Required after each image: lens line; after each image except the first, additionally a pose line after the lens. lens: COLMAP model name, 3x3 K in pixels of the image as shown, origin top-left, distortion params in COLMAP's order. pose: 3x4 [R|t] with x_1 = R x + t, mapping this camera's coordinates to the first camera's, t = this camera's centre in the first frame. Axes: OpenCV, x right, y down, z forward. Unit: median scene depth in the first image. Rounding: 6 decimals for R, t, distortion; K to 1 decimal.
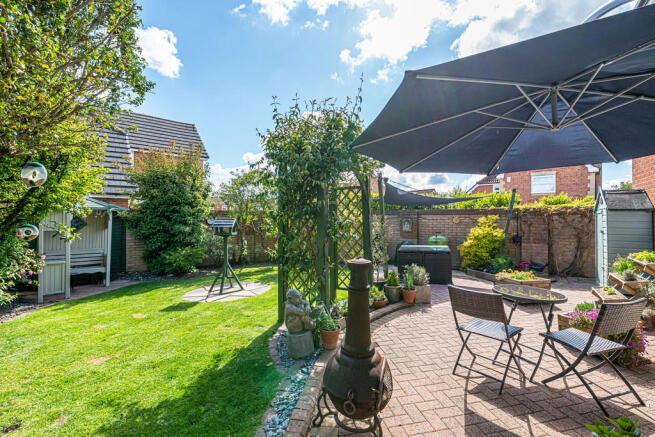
lens RADIAL K [[283.1, 0, 331.3], [0, 283.1, 215.2], [0, 0, 1]] dist [0.000256, -0.006404]
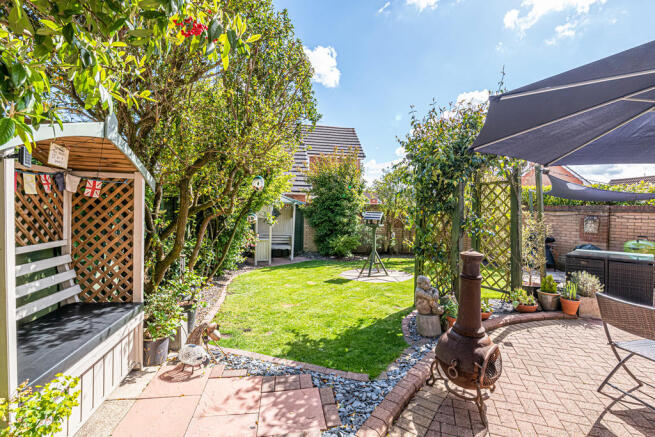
lens RADIAL K [[283.1, 0, 331.3], [0, 283.1, 215.2], [0, 0, 1]] dist [0.000256, -0.006404]
pose [[0.861771, 0.027046, -0.506576, 0.089594], [-0.015366, 0.999511, 0.027224, -0.006356], [0.507064, -0.015676, 0.861766, -0.123935]]
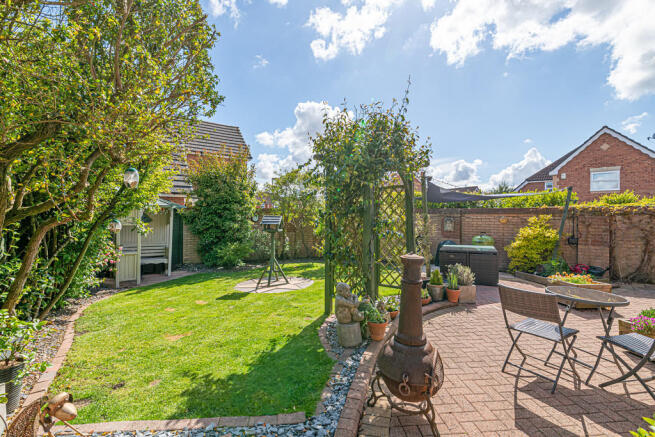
lens RADIAL K [[284.3, 0, 328.8], [0, 284.3, 214.8], [0, 0, 1]] dist [-0.001311, -0.006059]
pose [[0.991487, 0.007482, -0.129994, -0.036893], [-0.006842, 0.999962, 0.005369, -0.000134], [0.130029, -0.004434, 0.991500, -0.053574]]
